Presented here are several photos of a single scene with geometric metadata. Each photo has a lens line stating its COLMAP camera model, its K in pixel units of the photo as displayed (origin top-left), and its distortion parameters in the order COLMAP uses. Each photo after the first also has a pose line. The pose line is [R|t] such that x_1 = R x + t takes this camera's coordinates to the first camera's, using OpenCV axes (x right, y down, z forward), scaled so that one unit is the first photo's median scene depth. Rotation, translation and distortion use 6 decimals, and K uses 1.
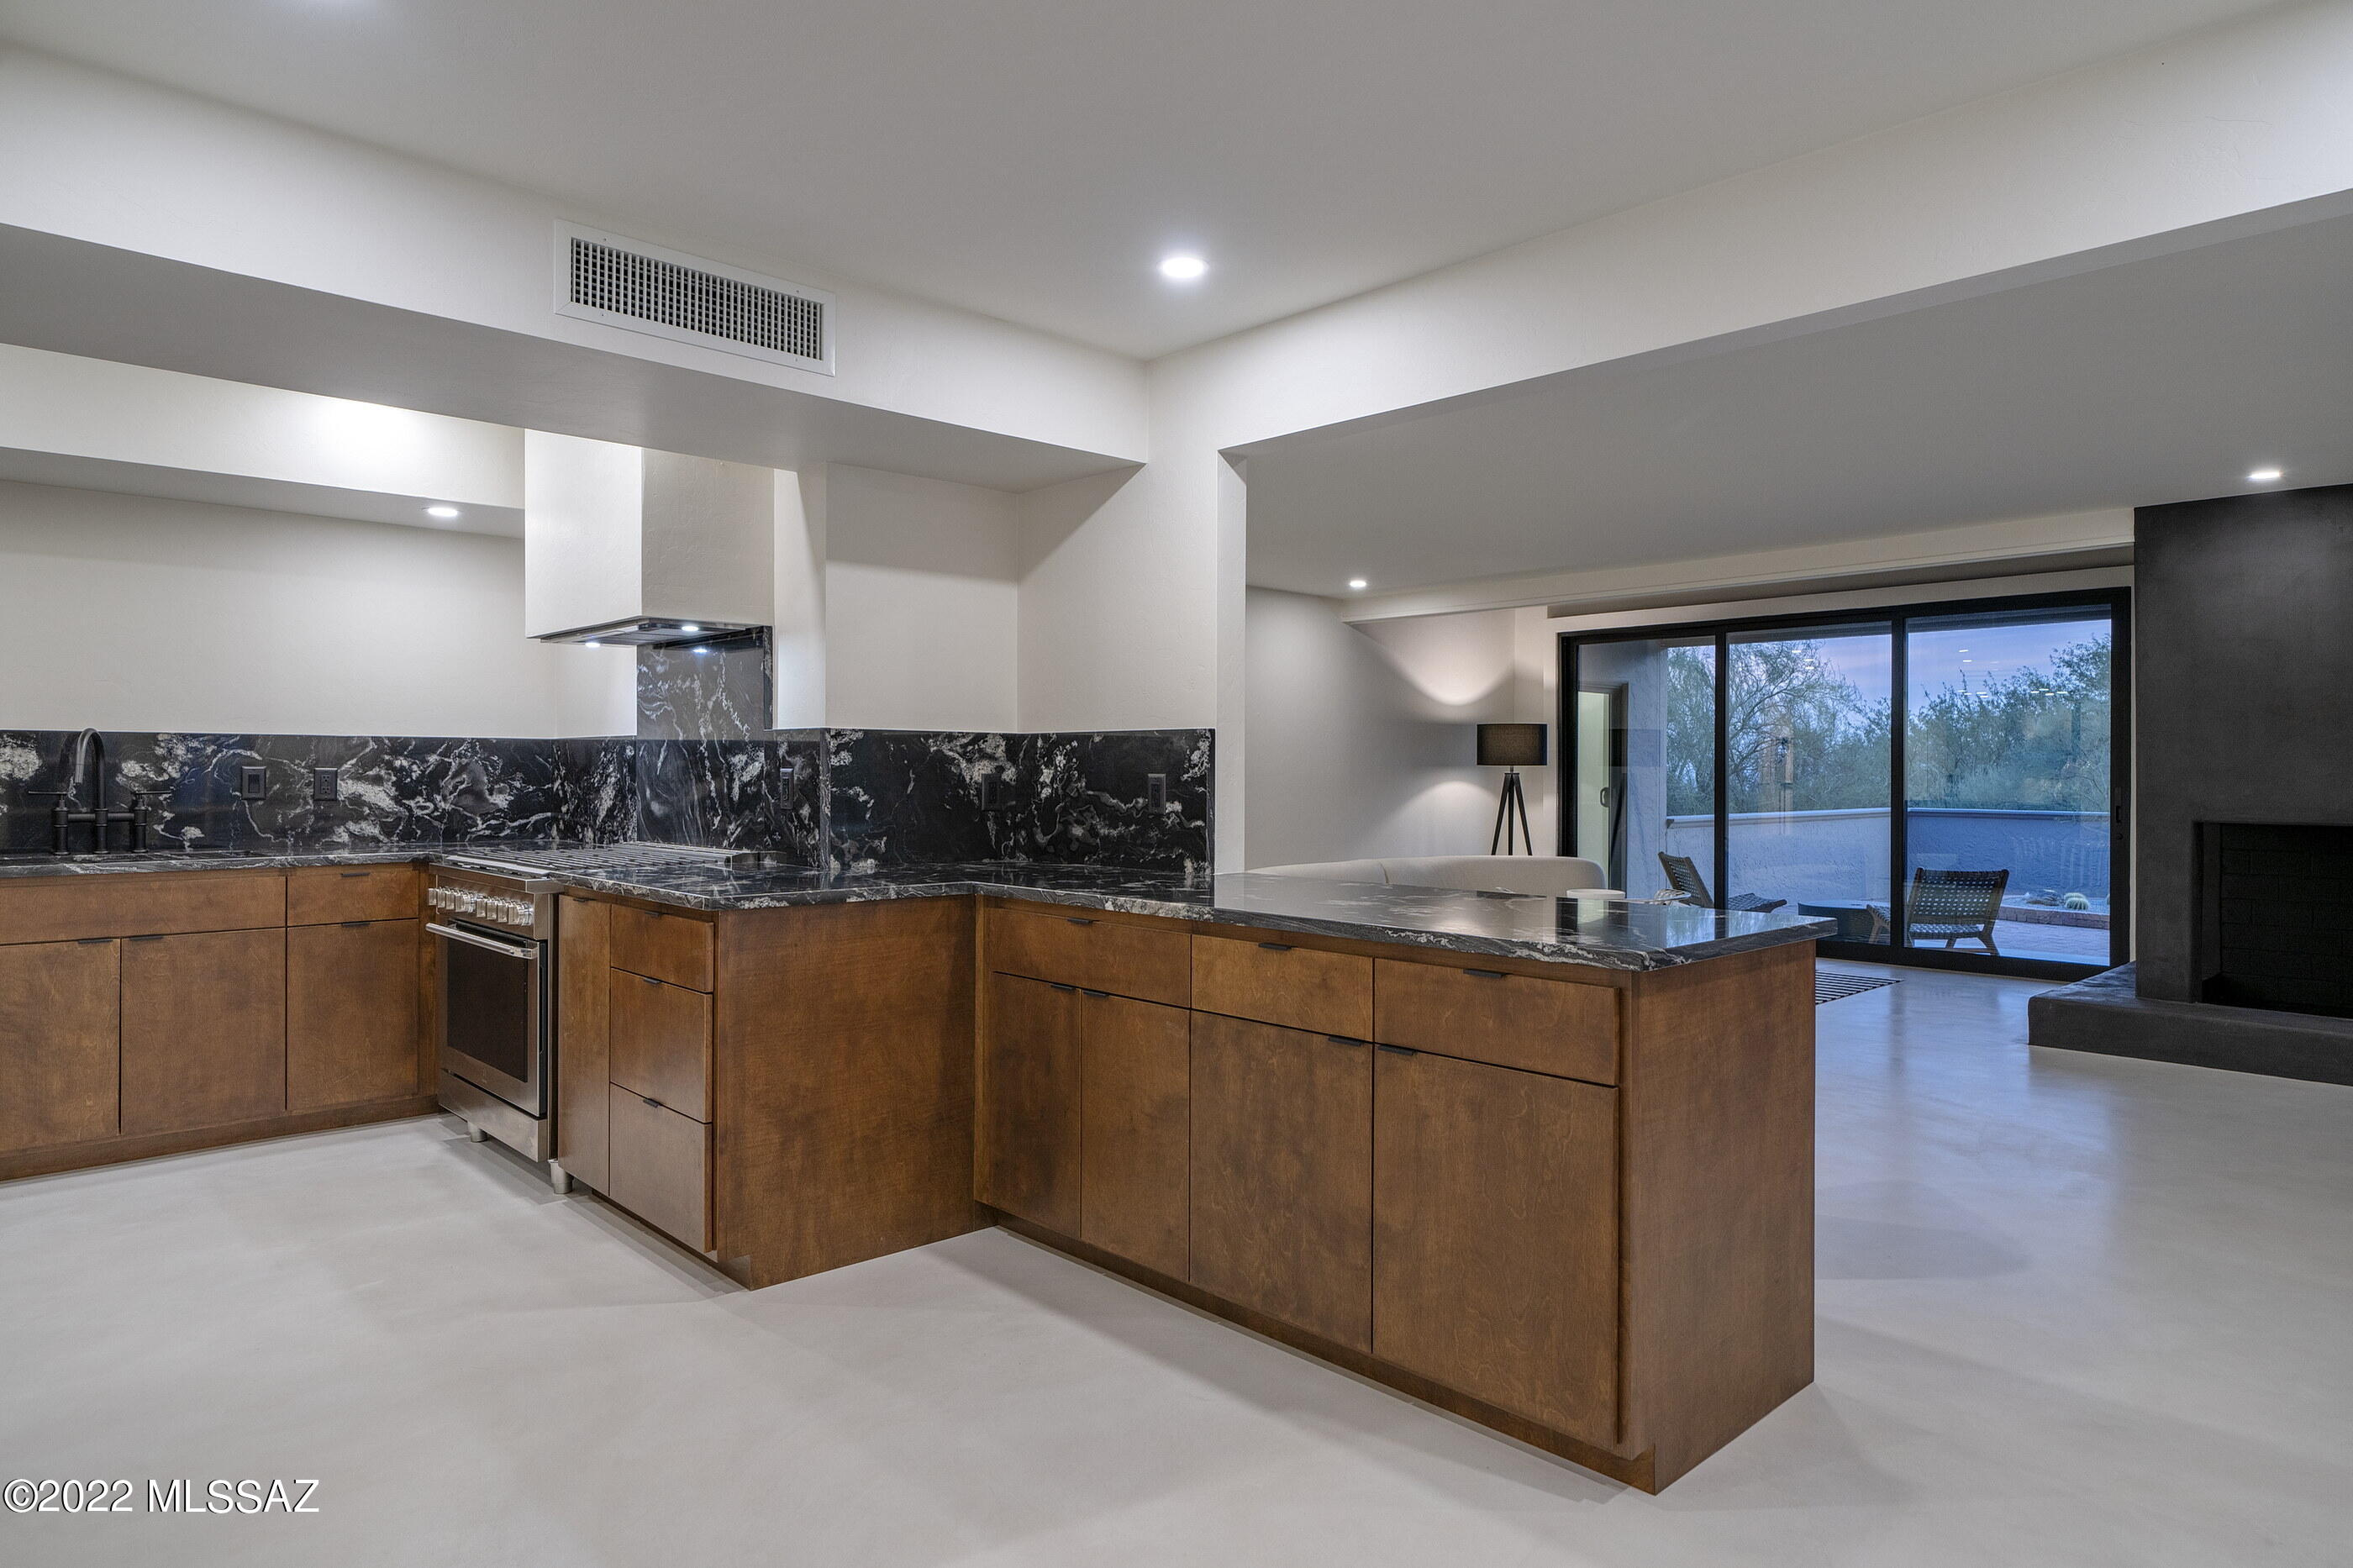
lens RADIAL K [[1336.1, 0, 1163.3], [0, 1336.1, 777.5], [0, 0, 1]] dist [0.005638, -0.000442]
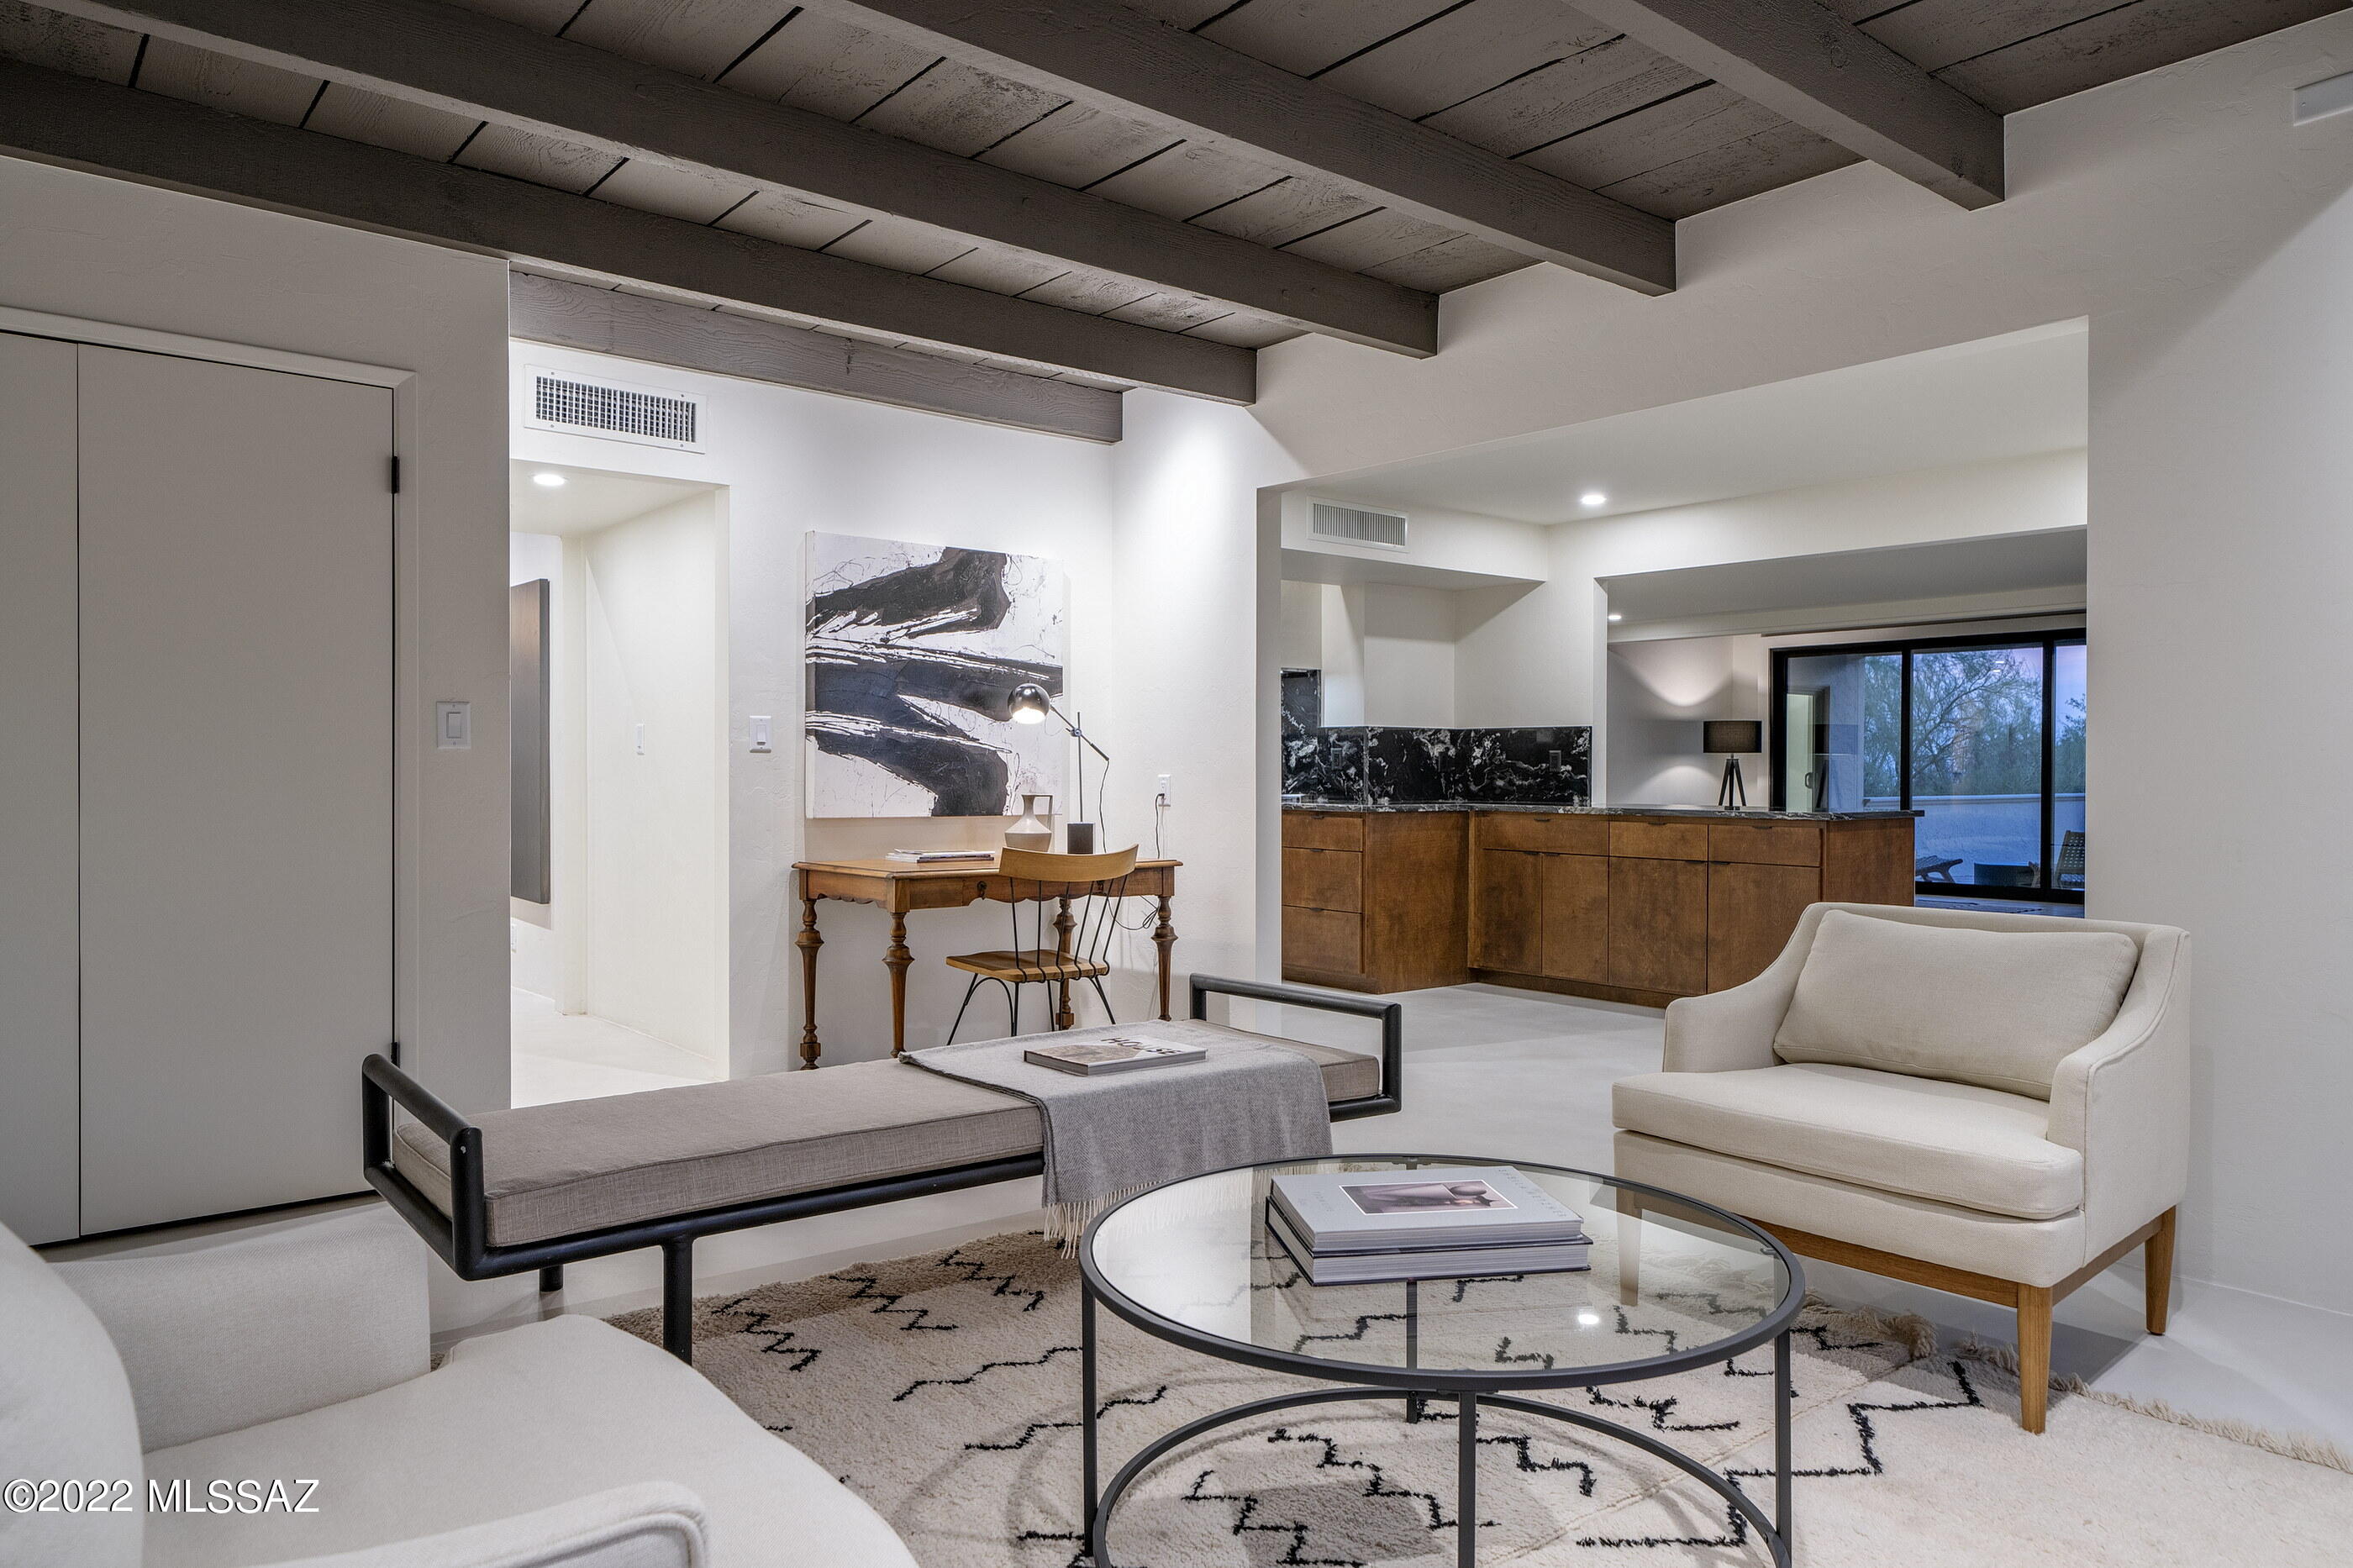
lens RADIAL K [[1532.9, 0, 1034.1], [0, 1532.9, 777.5], [0, 0, 1]] dist [0.019475, -0.005525]
pose [[0.989581, 0.001893, -0.143966, -0.385164], [-0.002082, 0.999997, -0.001164, 0.036230], [0.143963, 0.001451, 0.989582, -1.132959]]
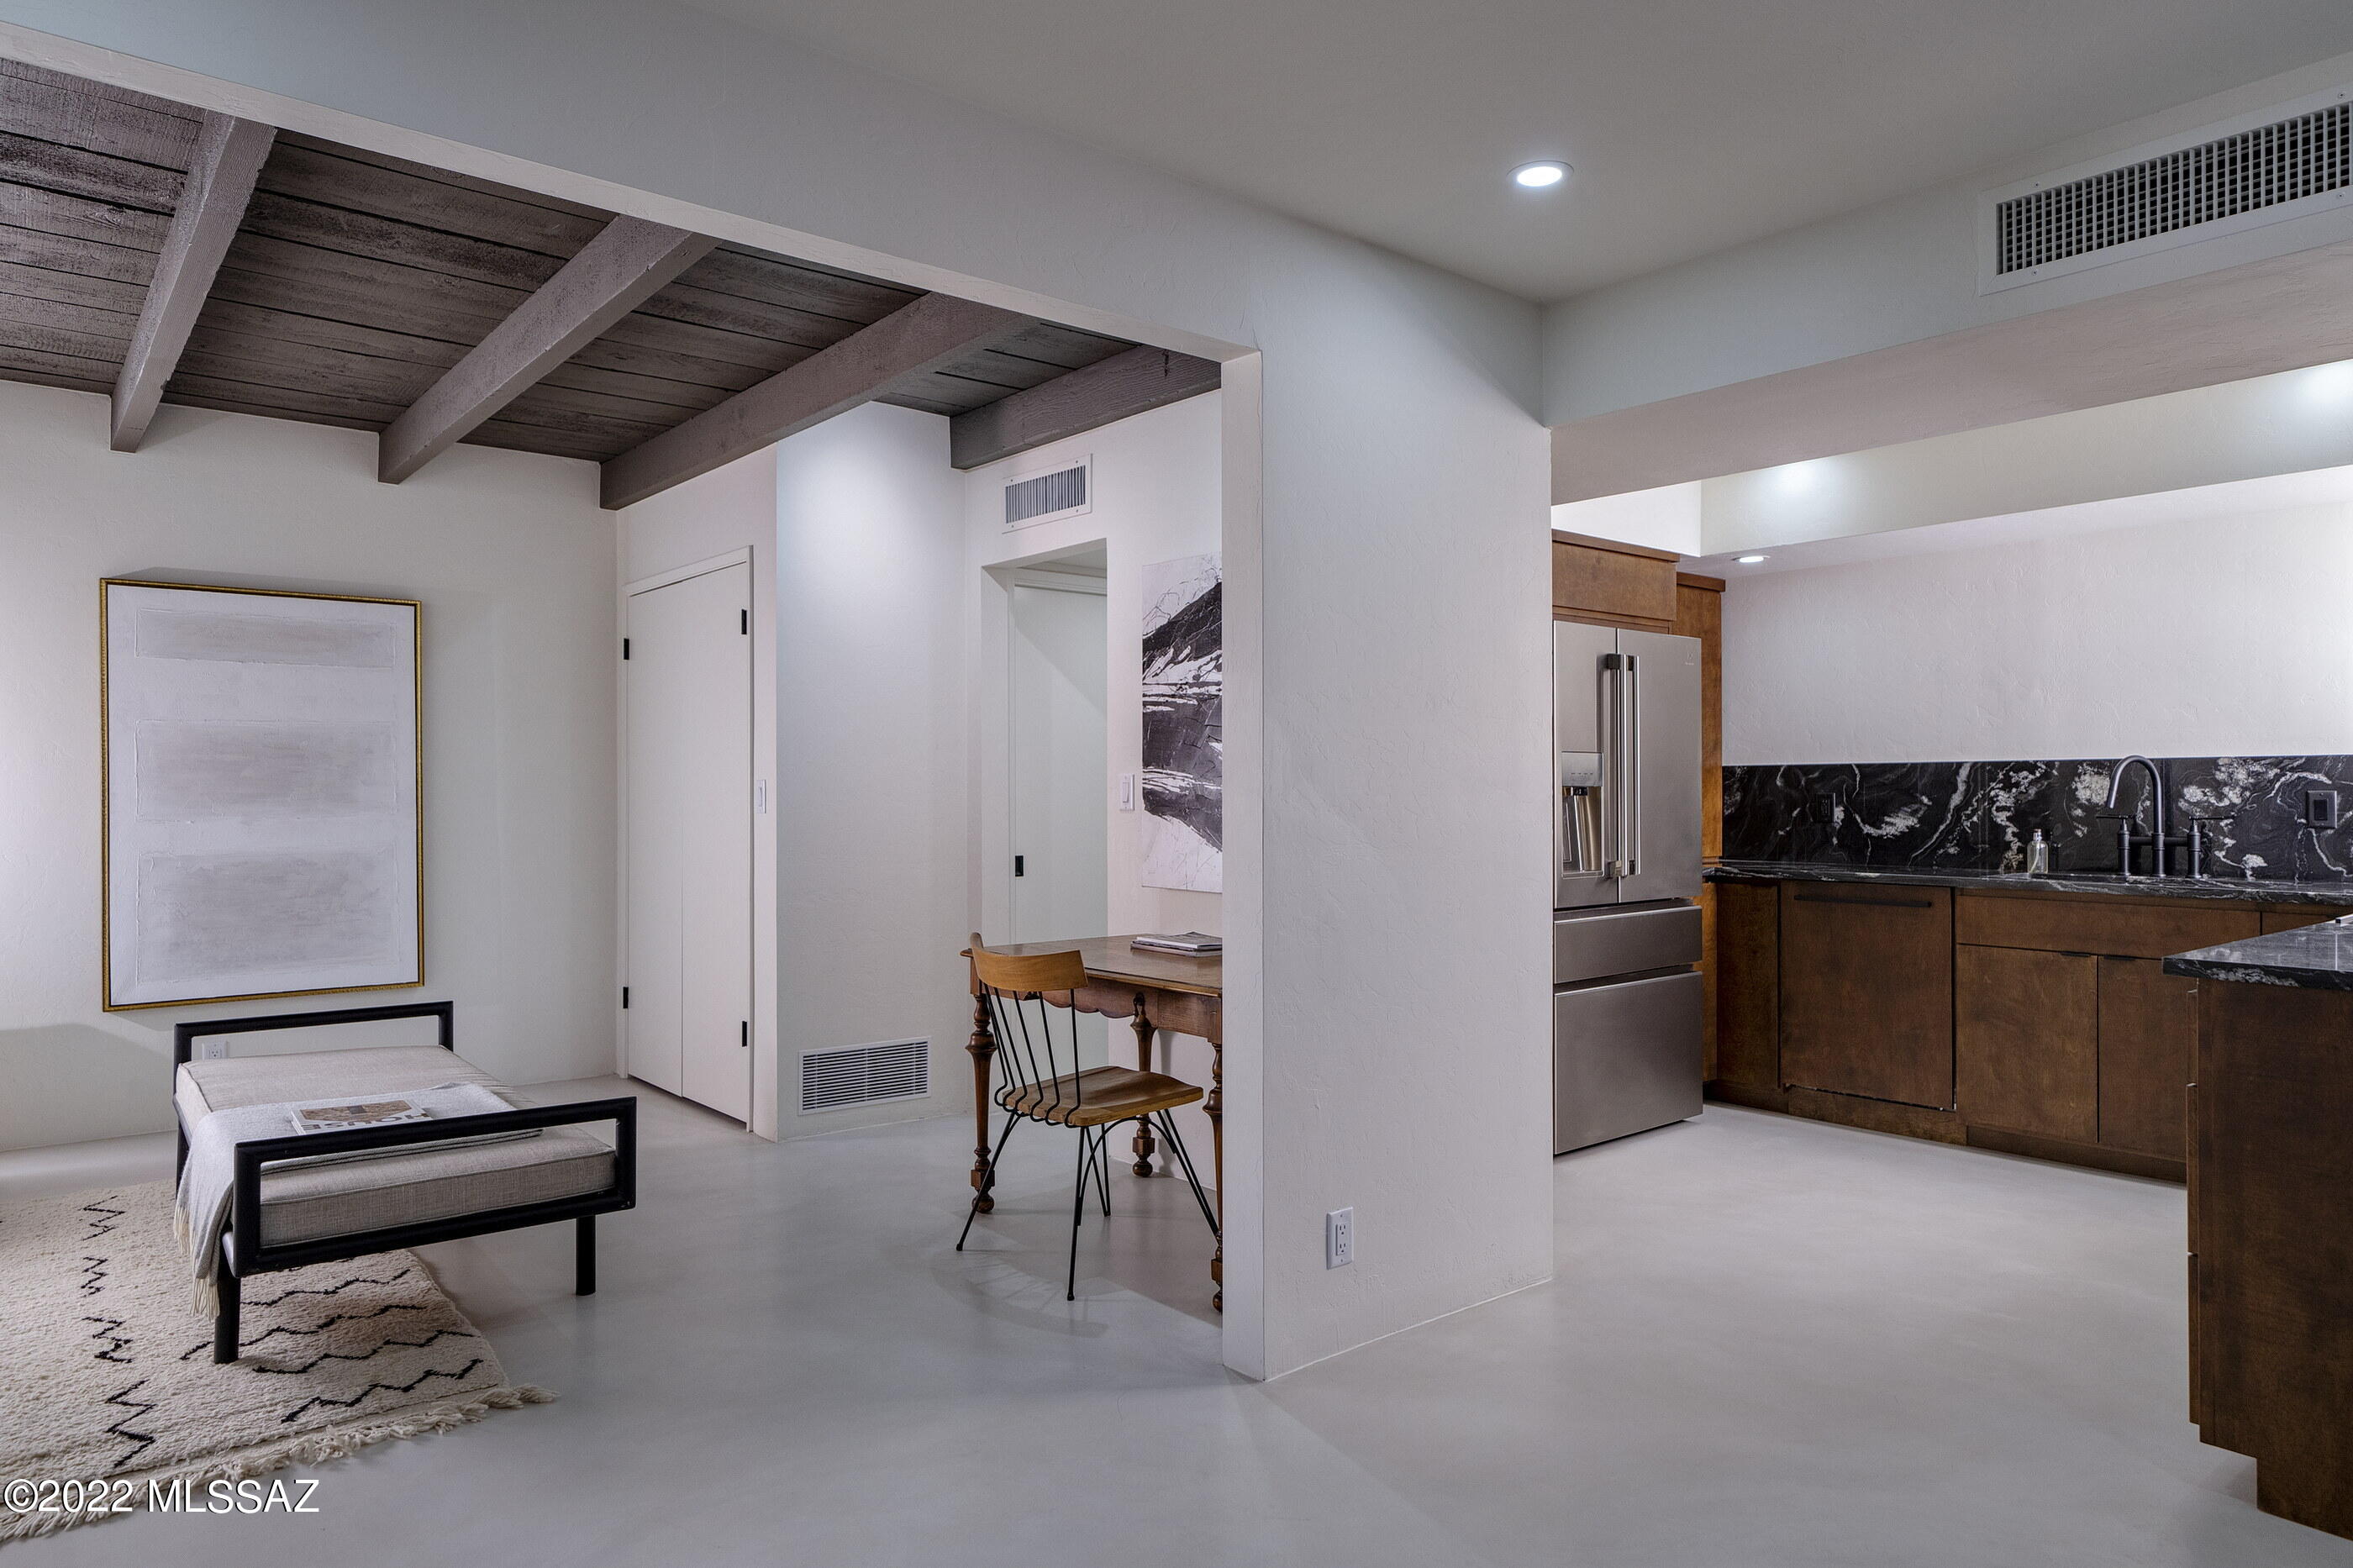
lens RADIAL K [[1422.4, 0, 1168.1], [0, 1422.4, 776.6], [0, 0, 1]] dist [-0.005303, -0.002095]
pose [[-0.071212, -0.015160, -0.997346, 0.383733], [-0.003929, 0.999881, -0.014918, -0.000809], [0.997453, 0.002856, -0.071263, 0.349435]]
